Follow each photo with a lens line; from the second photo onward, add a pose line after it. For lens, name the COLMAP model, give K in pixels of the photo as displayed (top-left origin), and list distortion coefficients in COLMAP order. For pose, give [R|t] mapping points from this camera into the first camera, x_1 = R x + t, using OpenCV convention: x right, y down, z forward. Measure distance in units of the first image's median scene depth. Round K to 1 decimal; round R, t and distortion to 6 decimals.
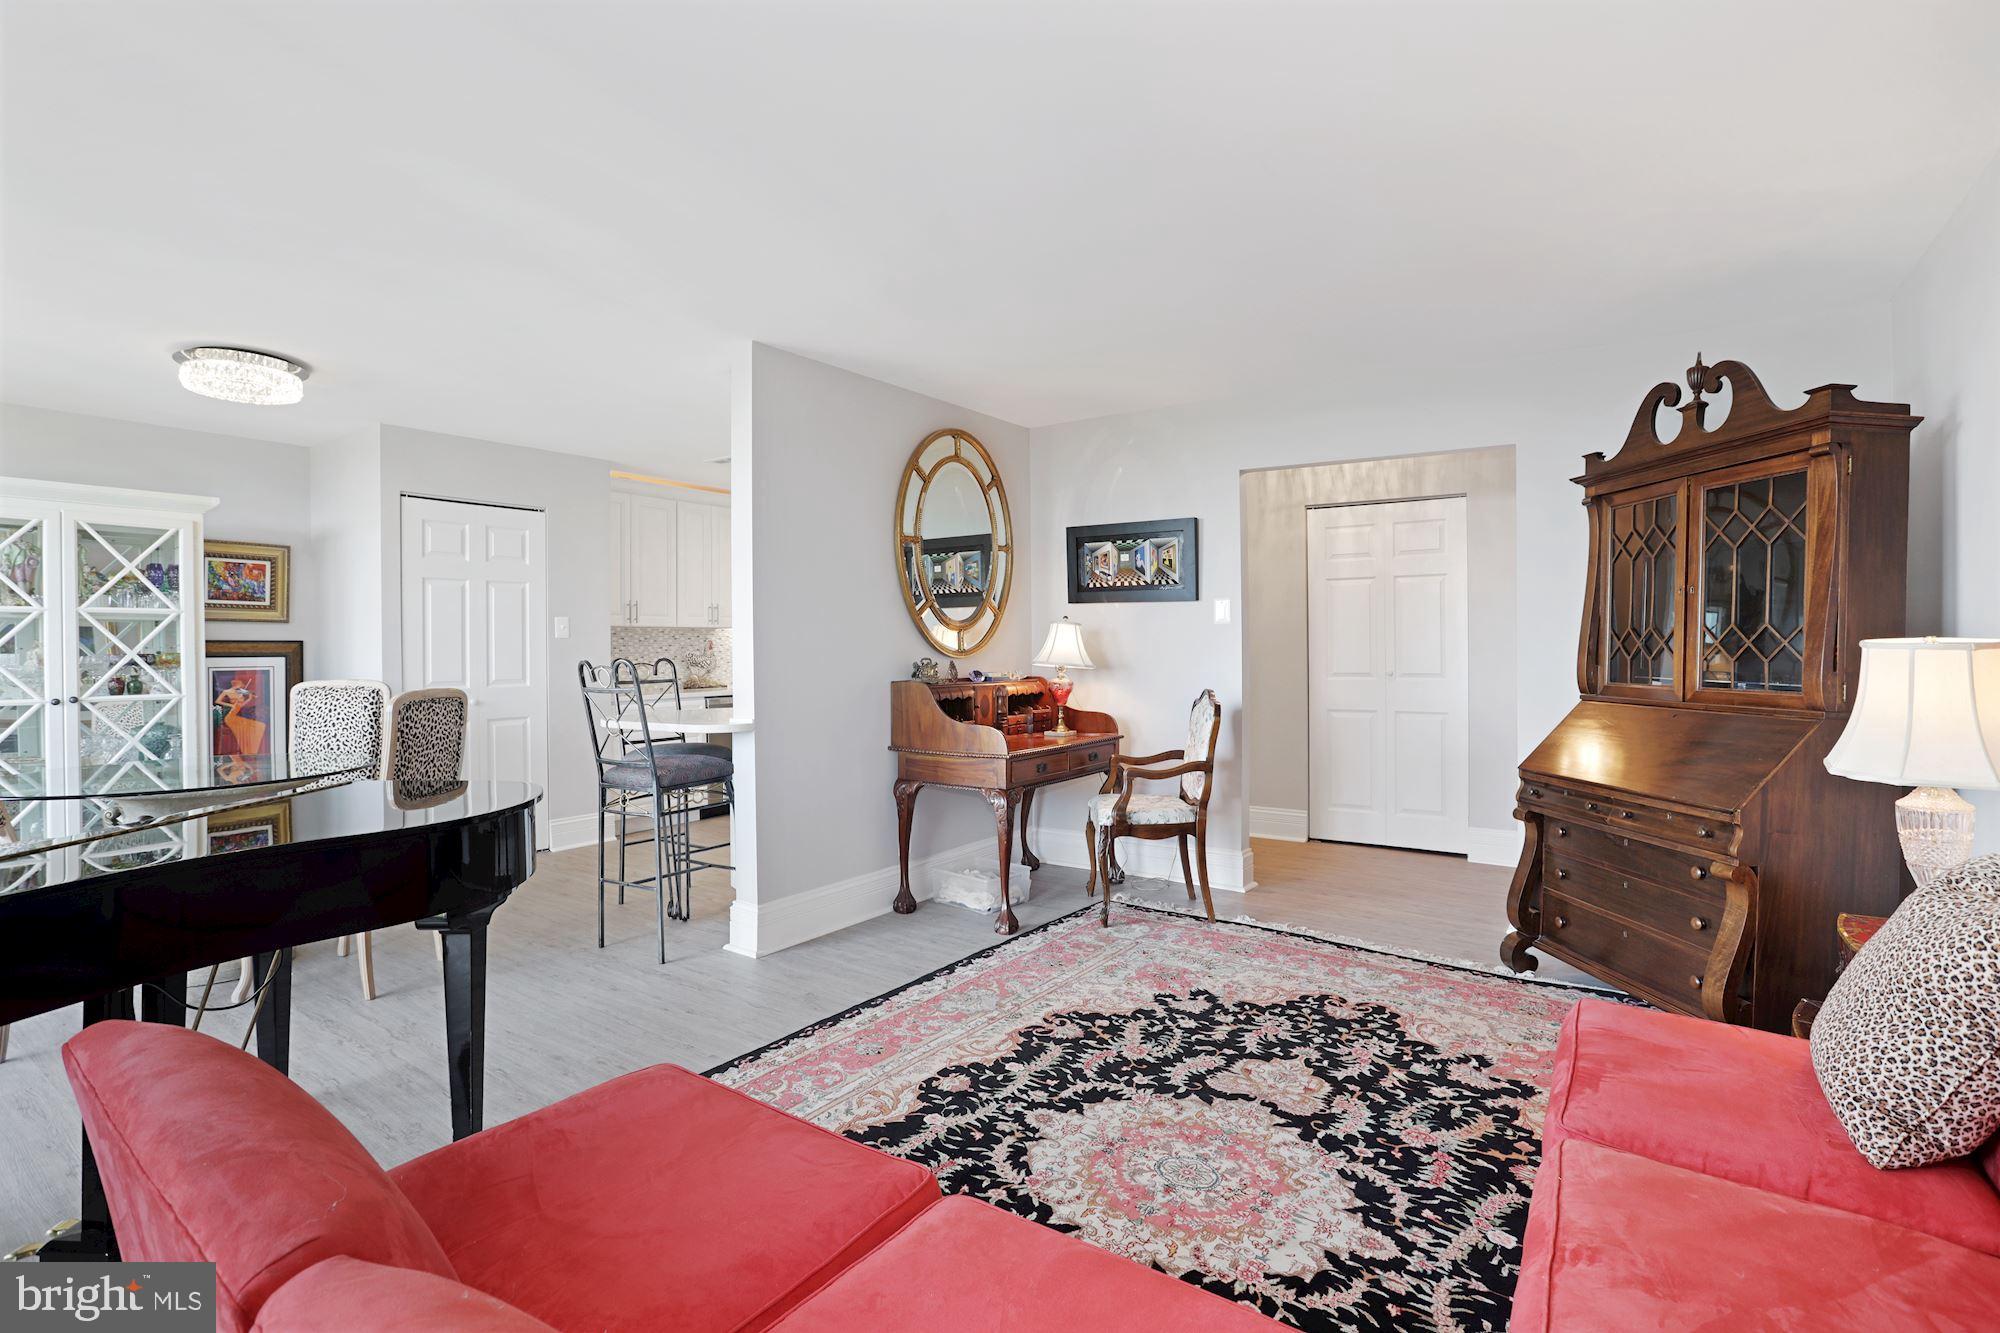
lens RADIAL K [[963.1, 0, 1002.5], [0, 963.1, 663.9], [0, 0, 1]] dist [-0.006120, 0.002857]
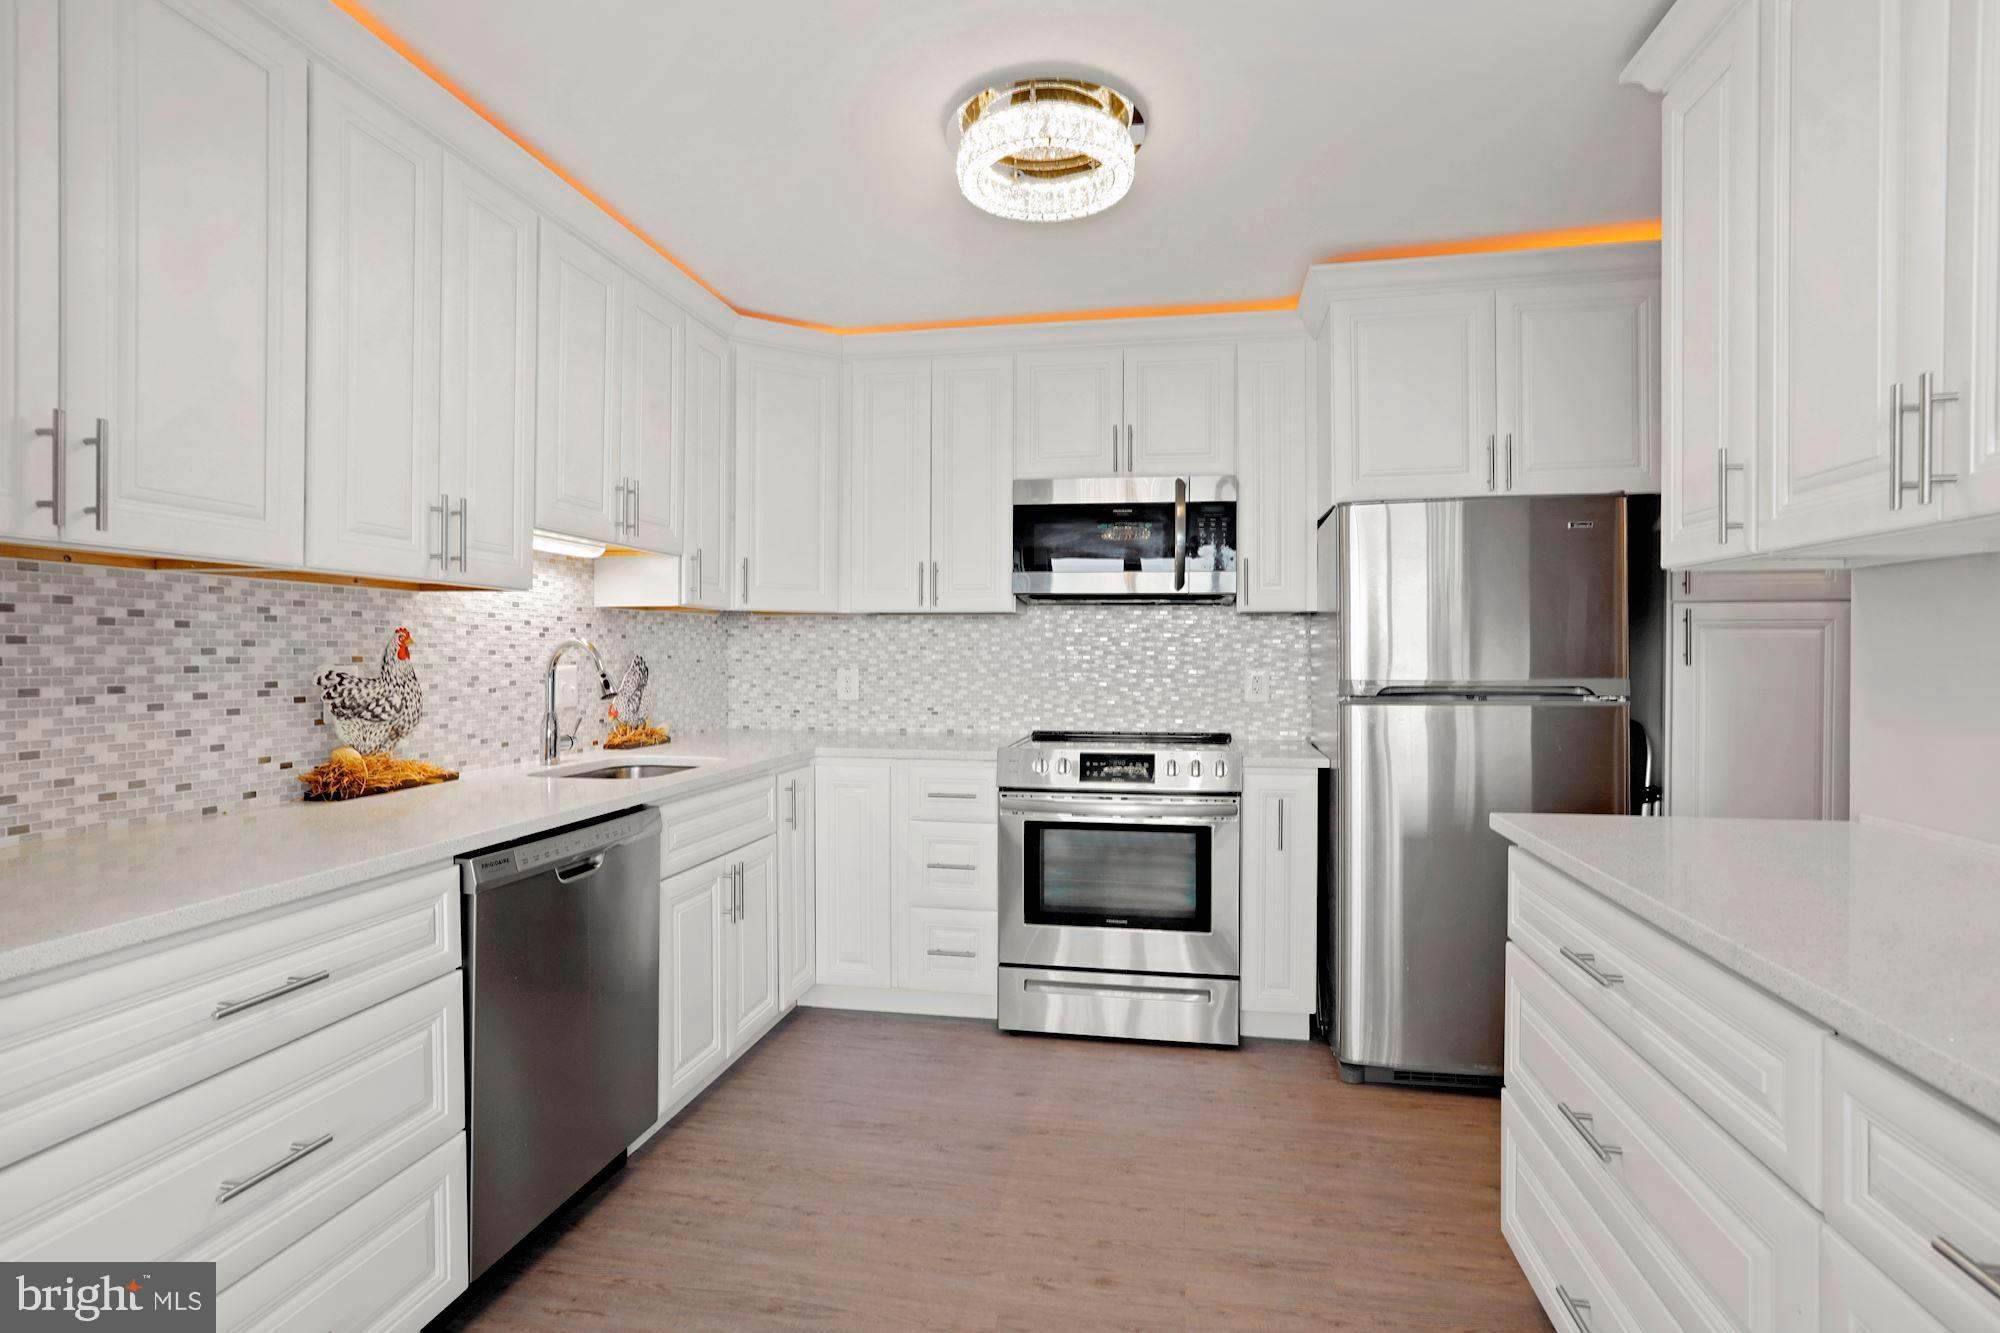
lens RADIAL K [[963.1, 0, 1010.8], [0, 963.1, 651.7], [0, 0, 1]] dist [-0.006120, 0.002857]
pose [[0.916793, 0.005024, 0.399331, -0.283244], [0.004542, 0.999725, -0.023007, -0.010633], [-0.399337, 0.022907, 0.916518, 0.735856]]
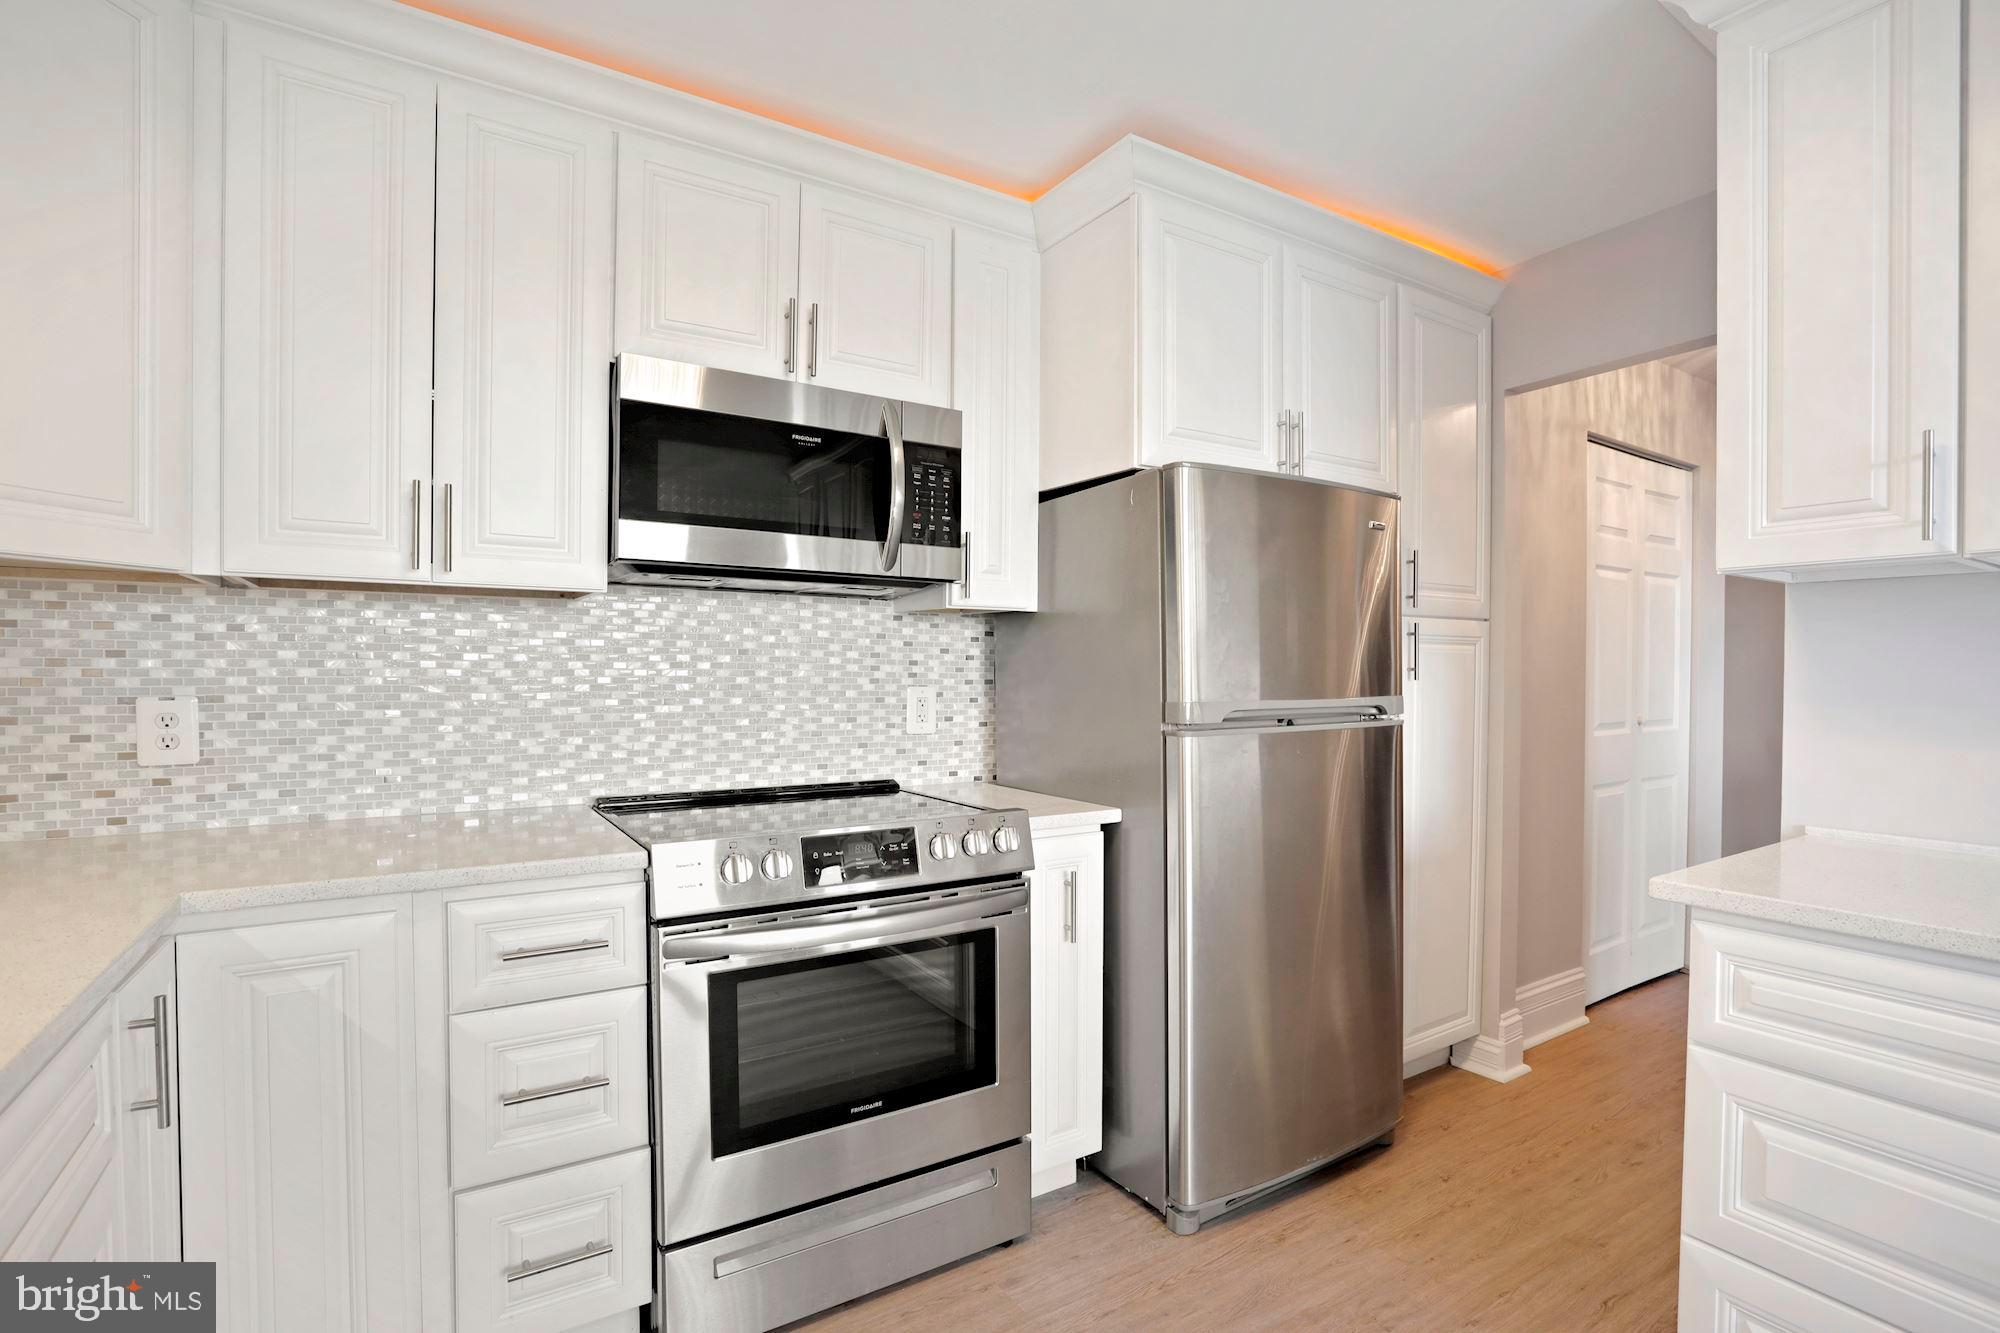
lens RADIAL K [[963.1, 0, 958.8], [0, 963.1, 688.1], [0, 0, 1]] dist [-0.006120, 0.002857]
pose [[0.421497, -0.014574, 0.906713, -0.292658], [0.014815, 0.999848, 0.009183, -0.016229], [-0.906709, 0.009562, 0.421649, 0.991748]]
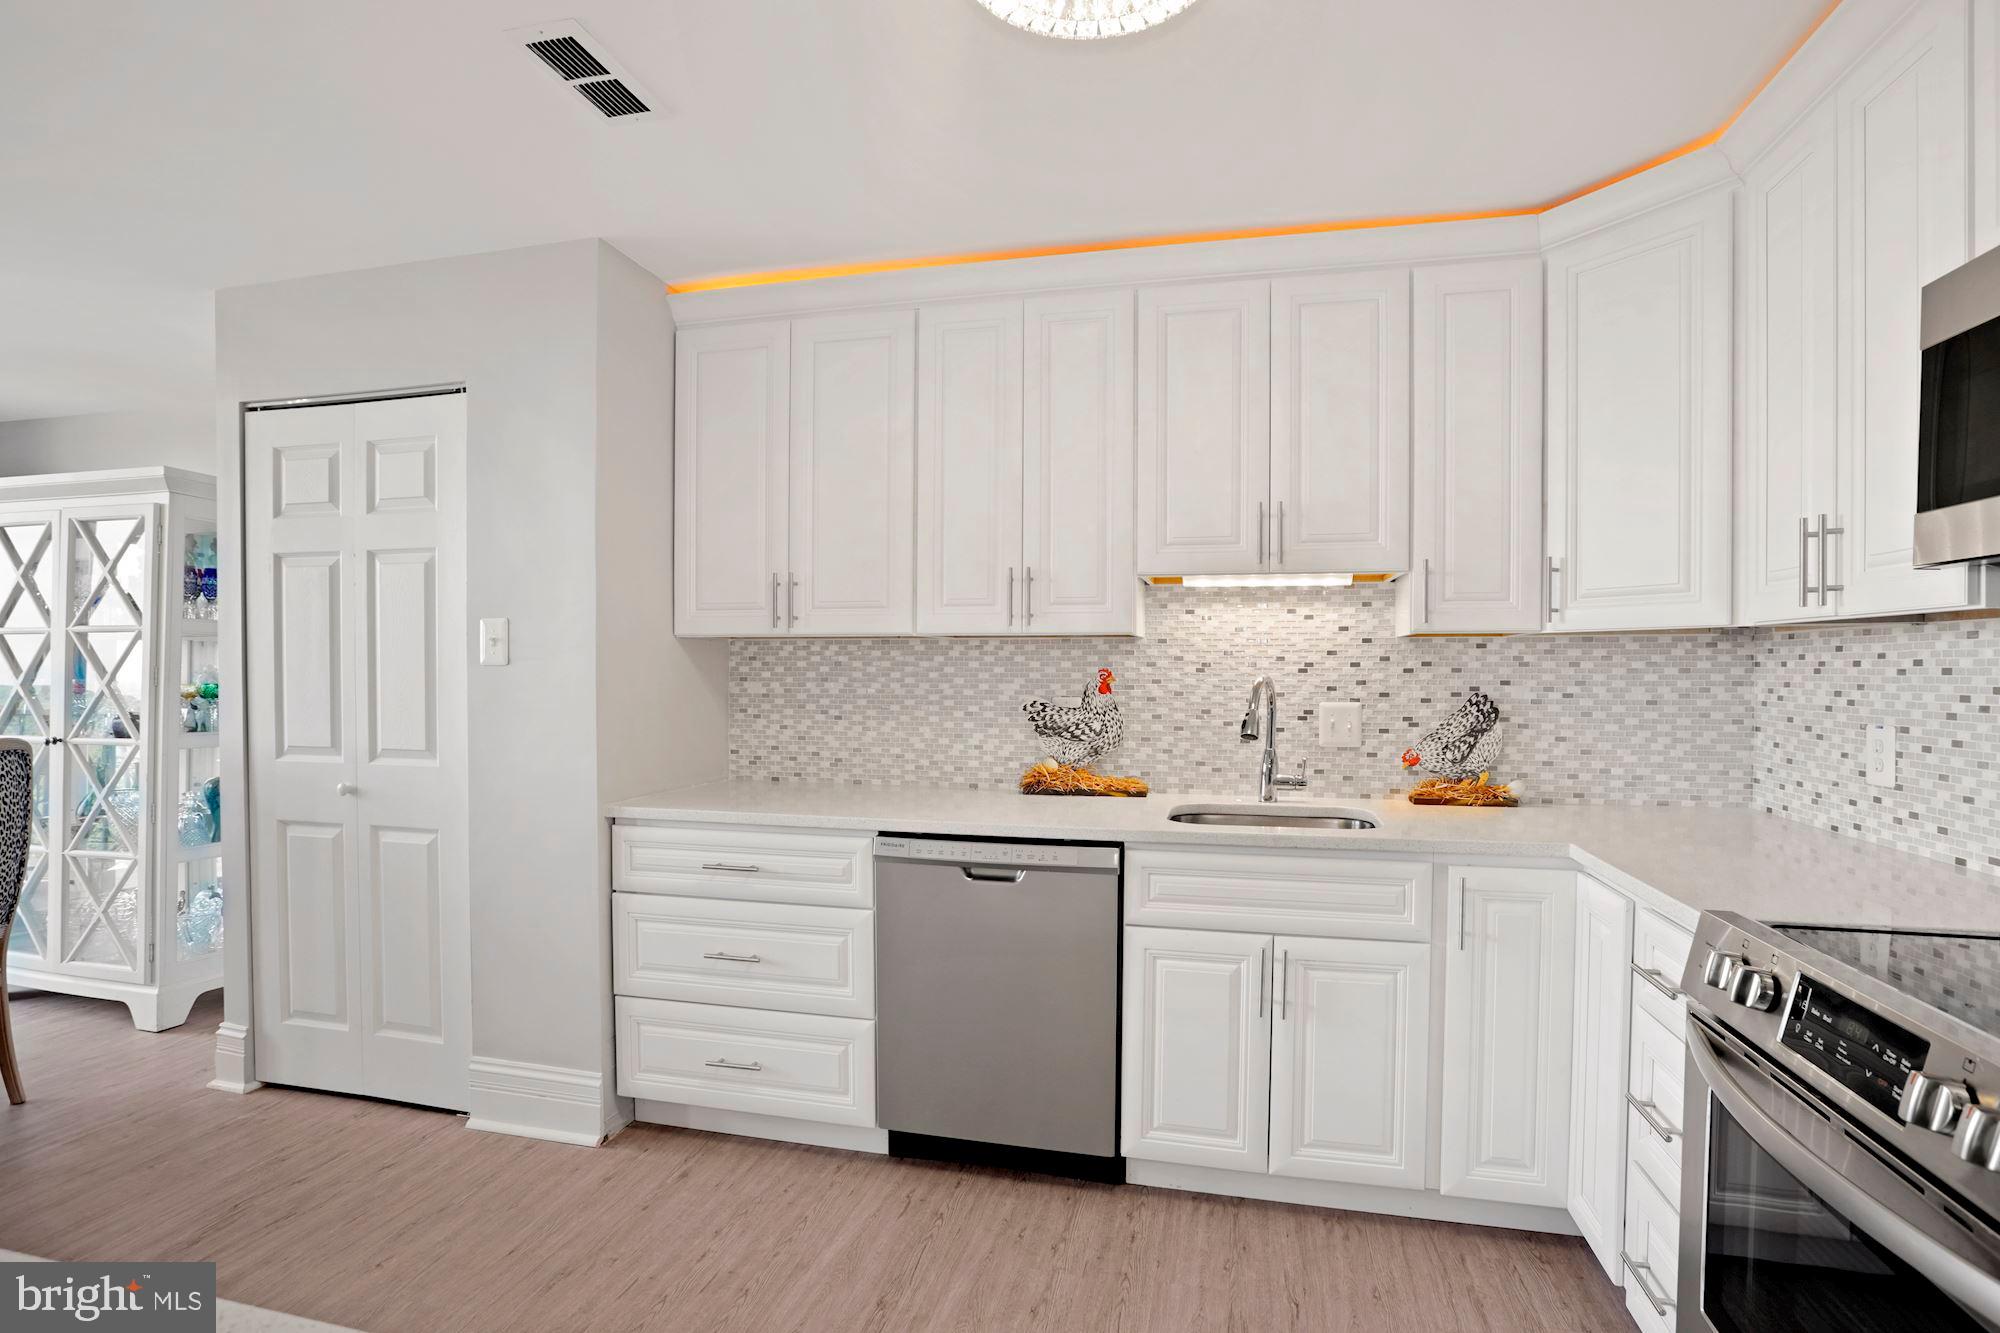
lens RADIAL K [[963.1, 0, 1006.0], [0, 963.1, 686.3], [0, 0, 1]] dist [-0.006120, 0.002857]
pose [[0.364751, 0.018719, -0.930917, 0.040948], [-0.023692, 0.999661, 0.010819, -0.023616], [0.930804, 0.018109, 0.365071, 0.937225]]
